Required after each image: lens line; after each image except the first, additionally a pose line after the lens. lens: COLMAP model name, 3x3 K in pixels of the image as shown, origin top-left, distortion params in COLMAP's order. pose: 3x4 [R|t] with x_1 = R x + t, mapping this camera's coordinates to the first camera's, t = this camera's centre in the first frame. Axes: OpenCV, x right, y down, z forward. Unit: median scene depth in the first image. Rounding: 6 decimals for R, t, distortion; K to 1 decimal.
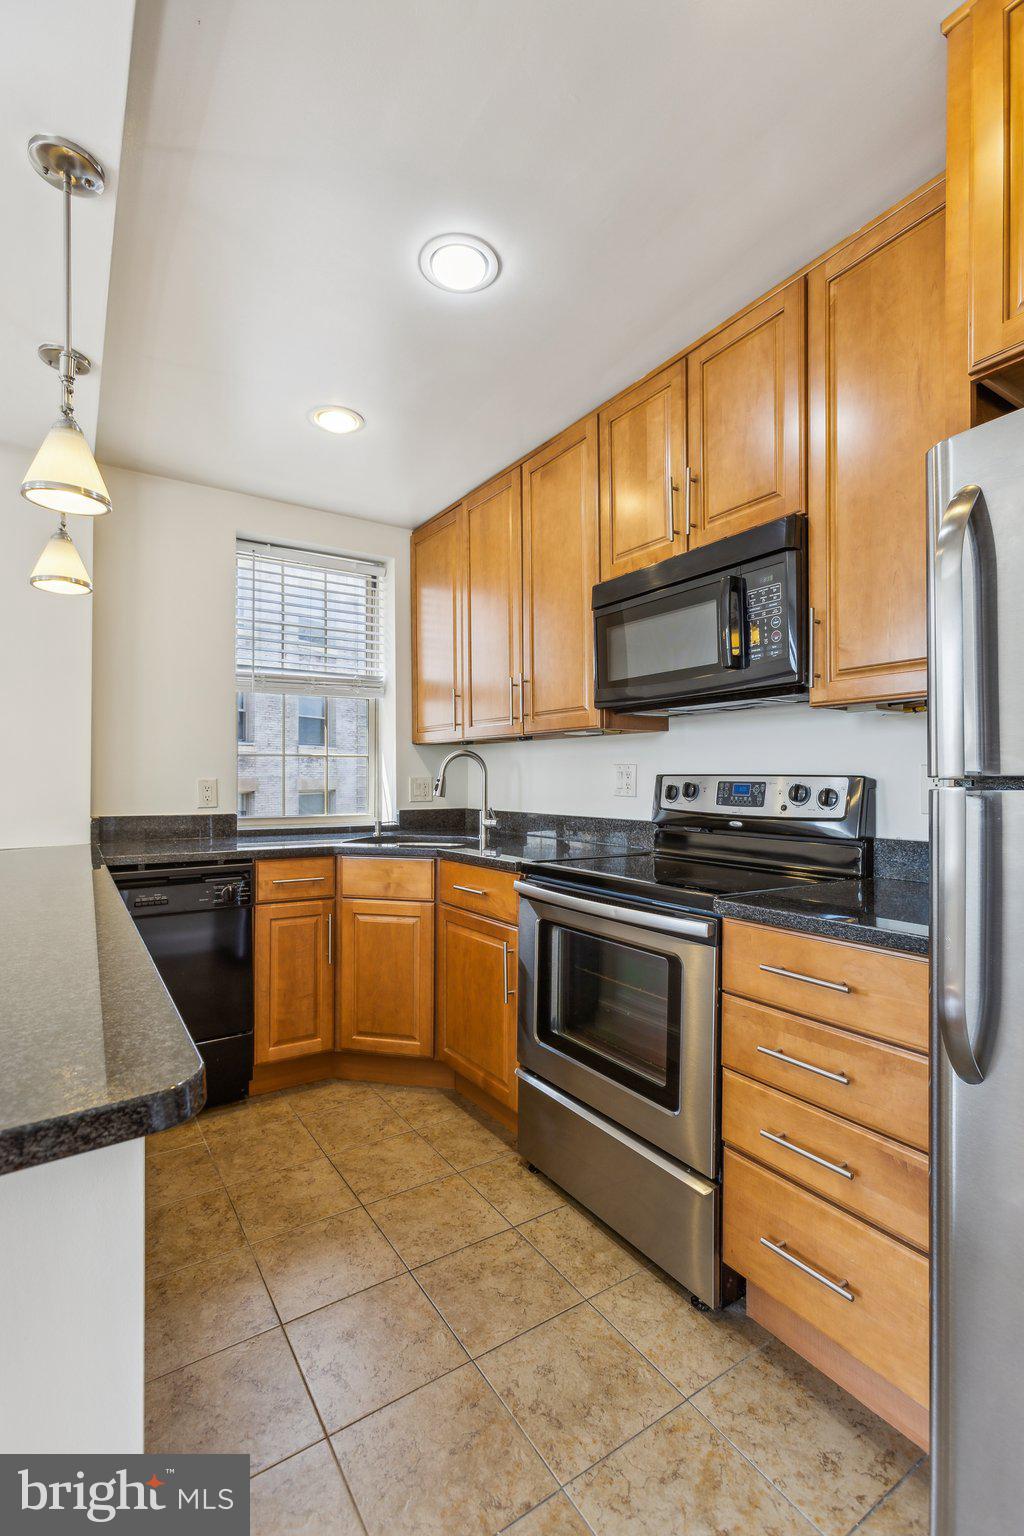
lens RADIAL K [[698.6, 0, 511.3], [0, 698.6, 779.0], [0, 0, 1]] dist [-0.010303, 0.007568]
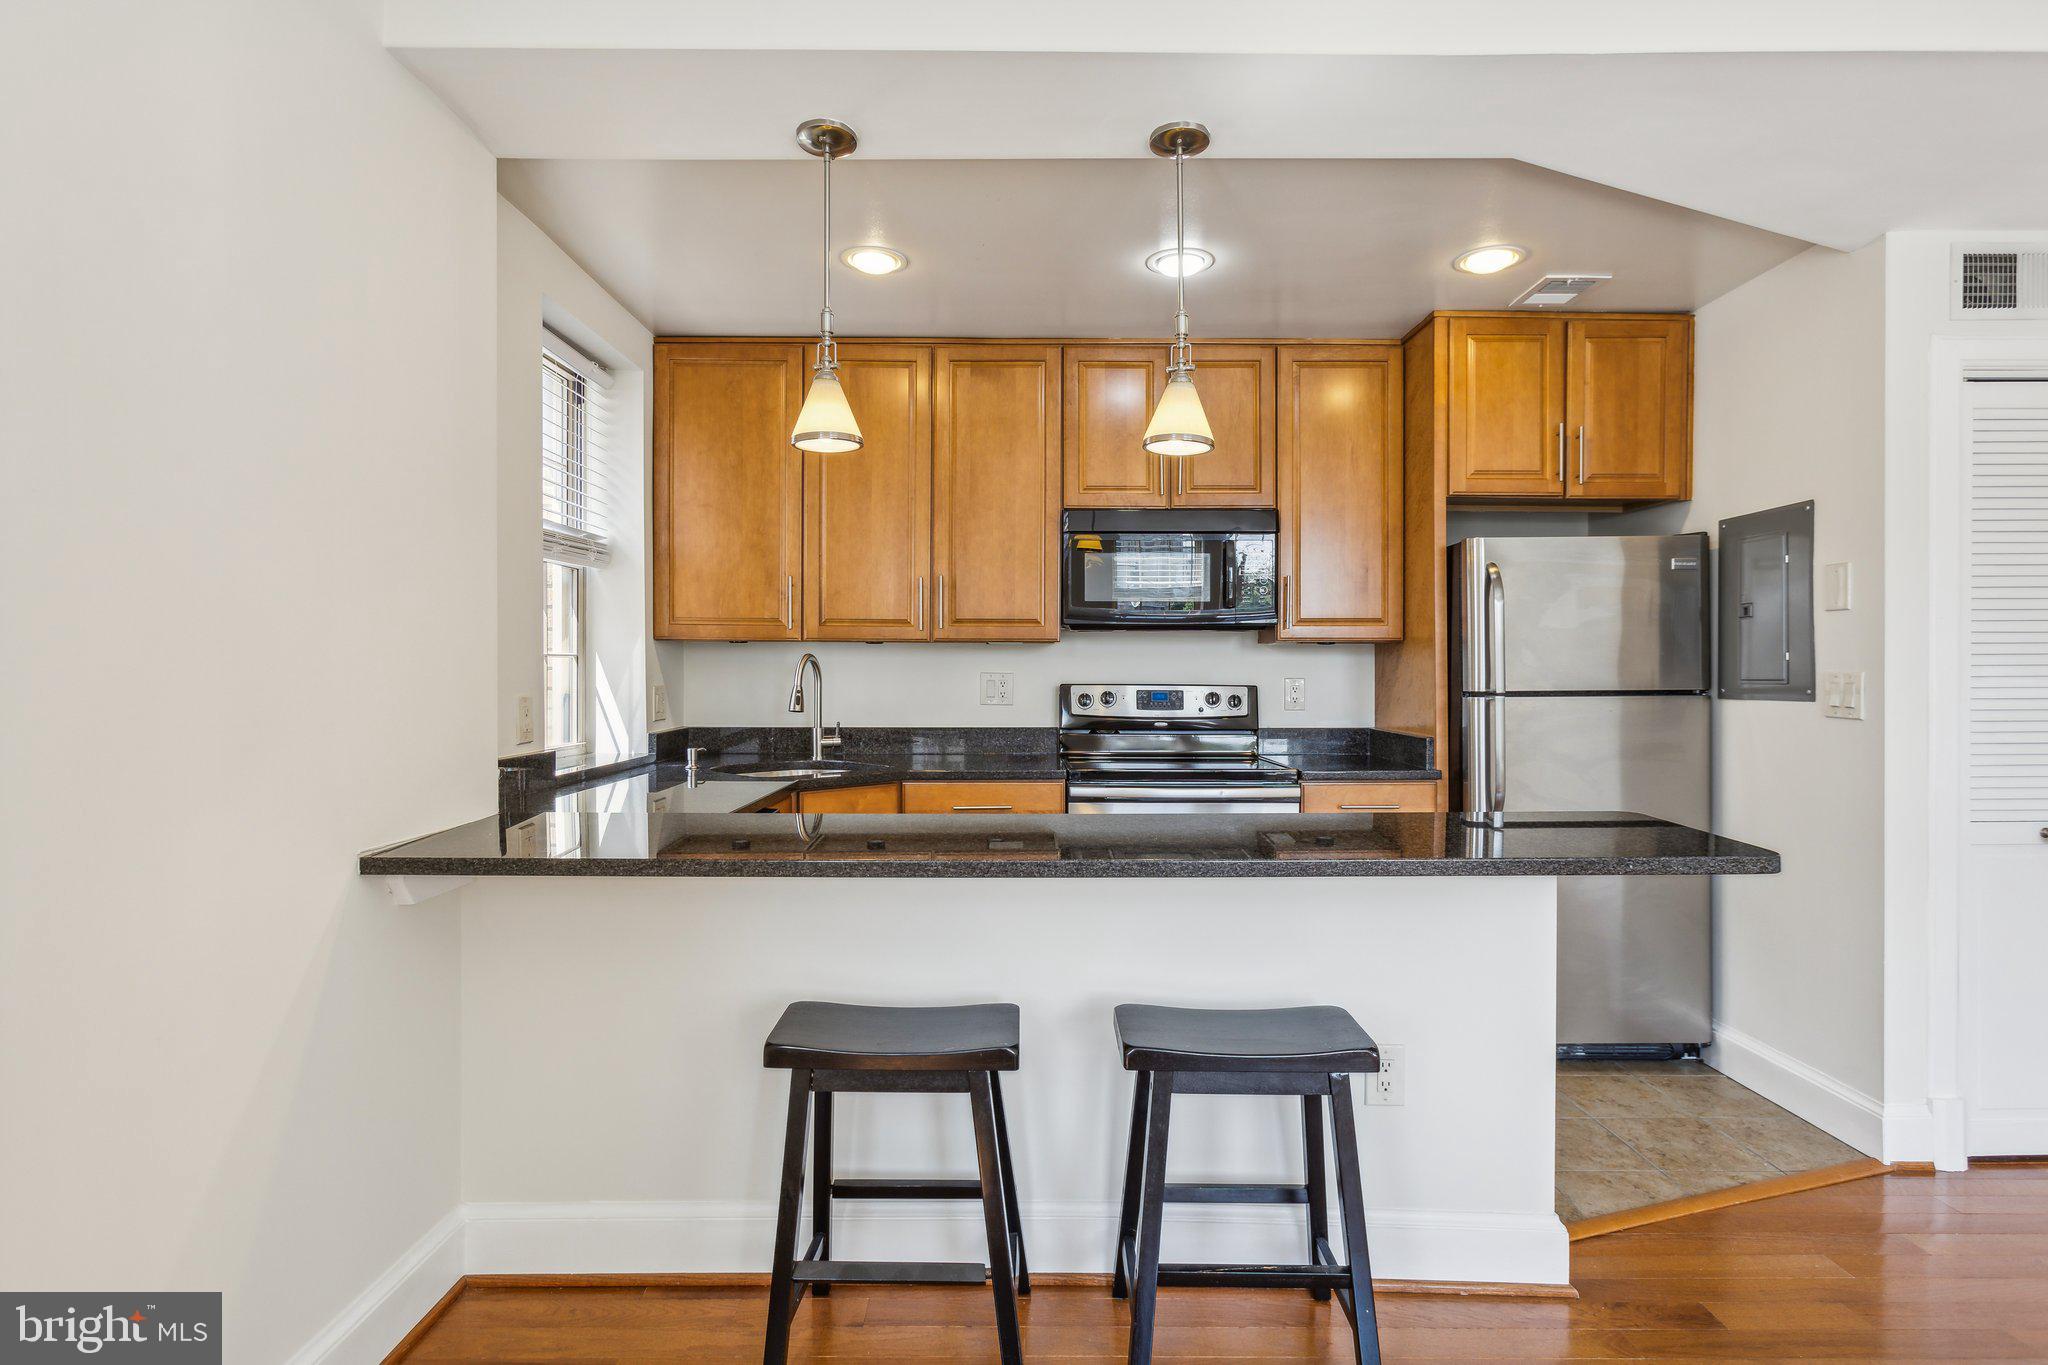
lens RADIAL K [[1022.9, 0, 1026.3], [0, 1022.9, 679.8], [0, 0, 1]] dist [-0.003728, 0.006178]
pose [[0.546132, -0.008354, 0.837657, -1.252196], [-0.000617, 0.999946, 0.010374, -0.031773], [-0.837699, -0.006182, 0.546098, 0.194688]]
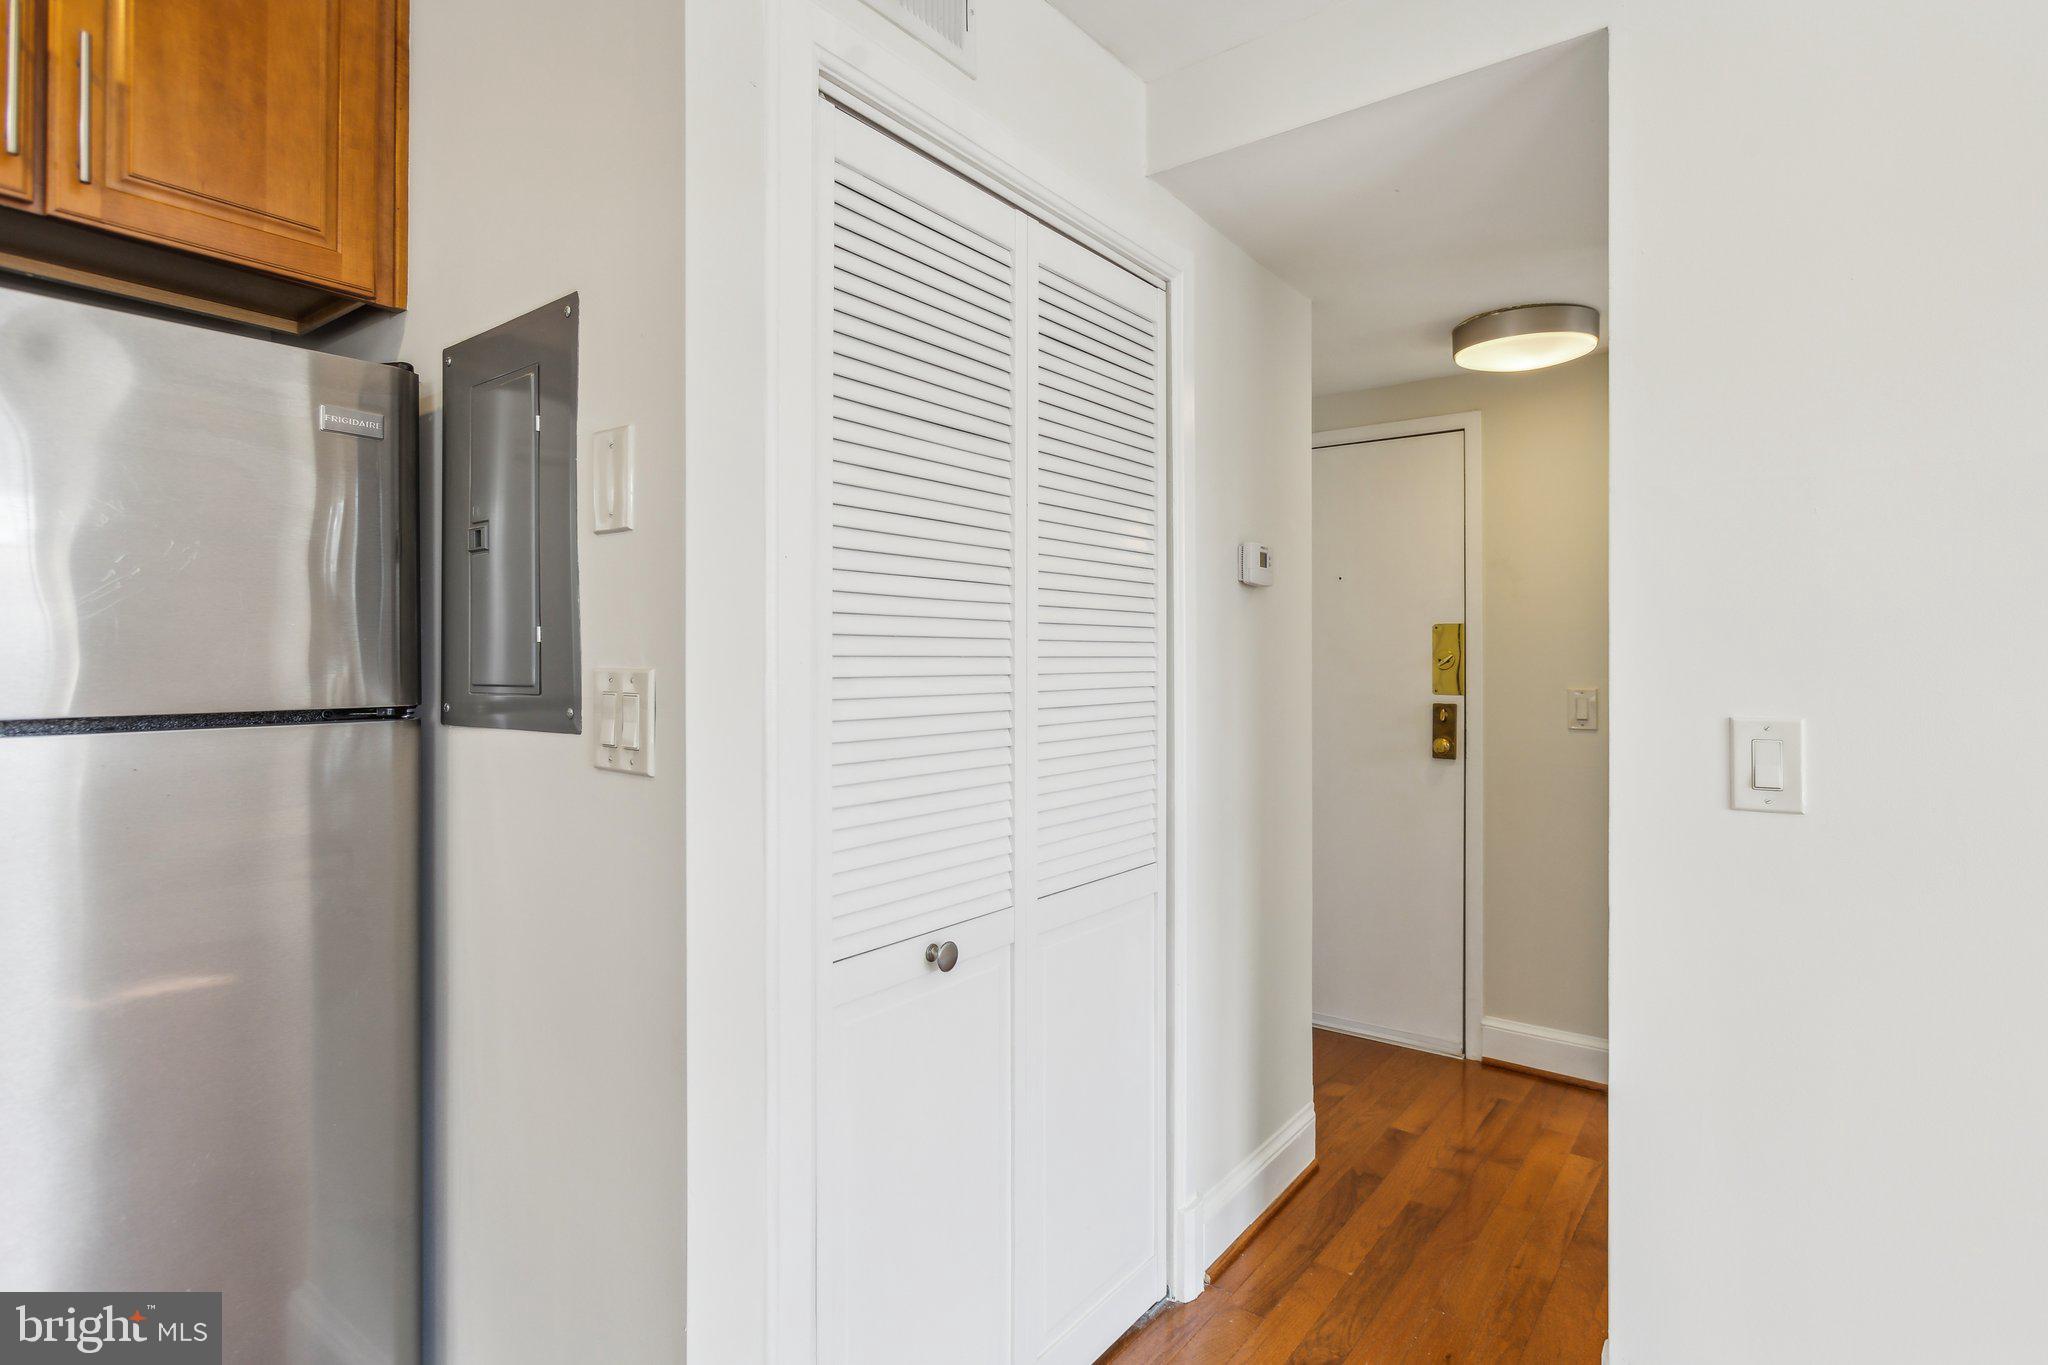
lens RADIAL K [[1022.9, 0, 1017.9], [0, 1022.9, 654.6], [0, 0, 1]] dist [-0.003728, 0.006178]
pose [[-0.312207, 0.005225, 0.950000, -0.286628], [-0.003867, 0.999970, -0.006771, -0.034063], [-0.950006, -0.005788, -0.312178, 0.013307]]
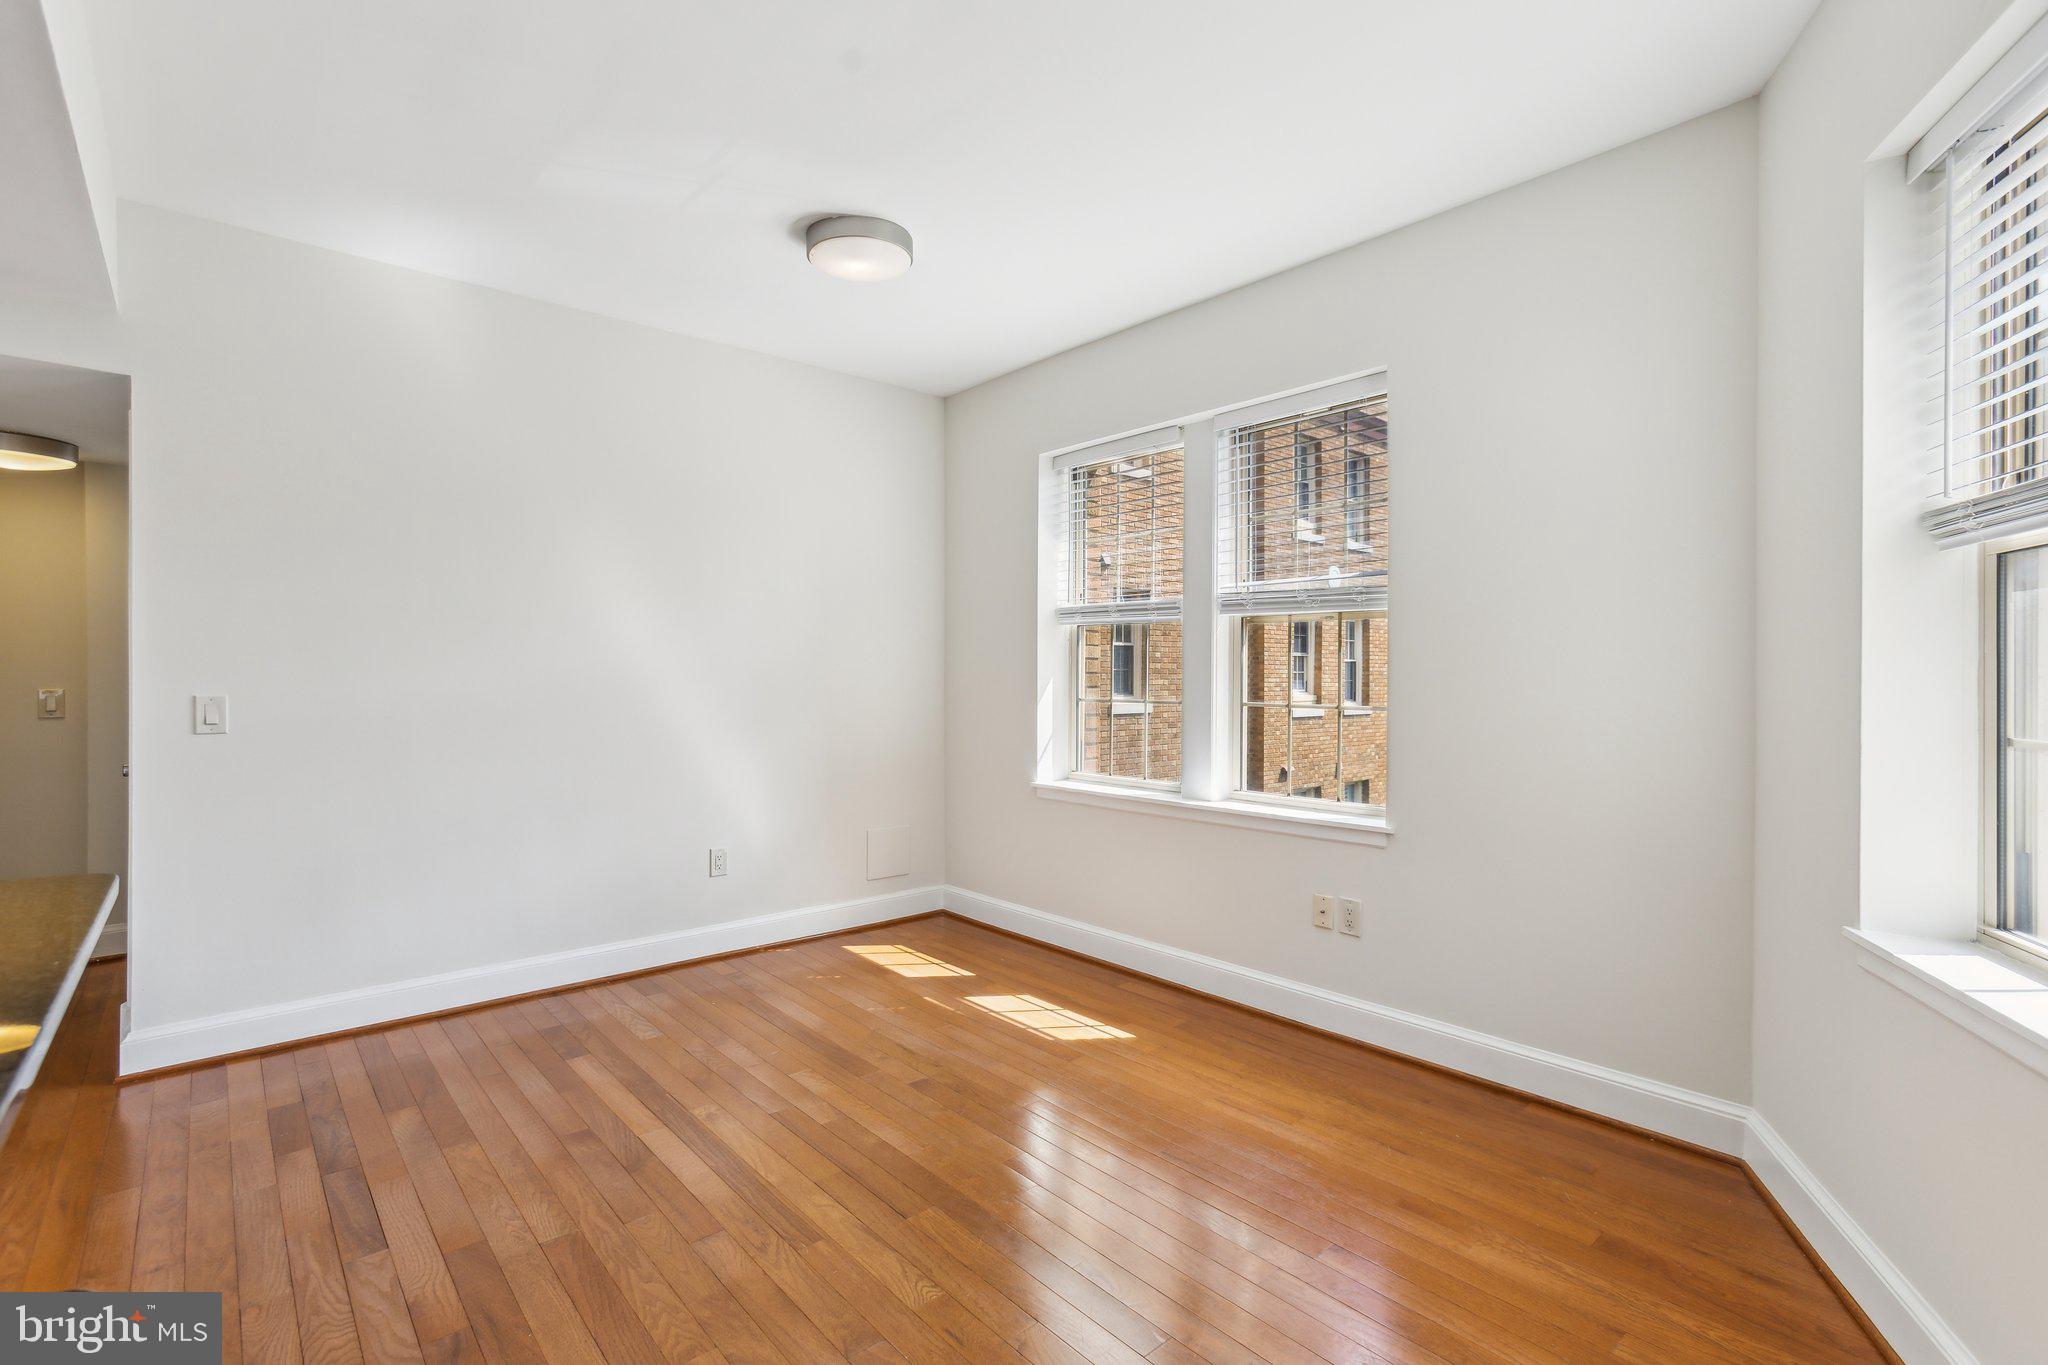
lens RADIAL K [[931.5, 0, 1018.8], [0, 931.5, 685.9], [0, 0, 1]] dist [-0.010303, 0.007568]
pose [[-0.990248, -0.000226, -0.139313, -0.816493], [-0.001720, 0.999942, 0.010600, -0.031216], [0.139302, 0.010736, -0.990192, 0.890382]]
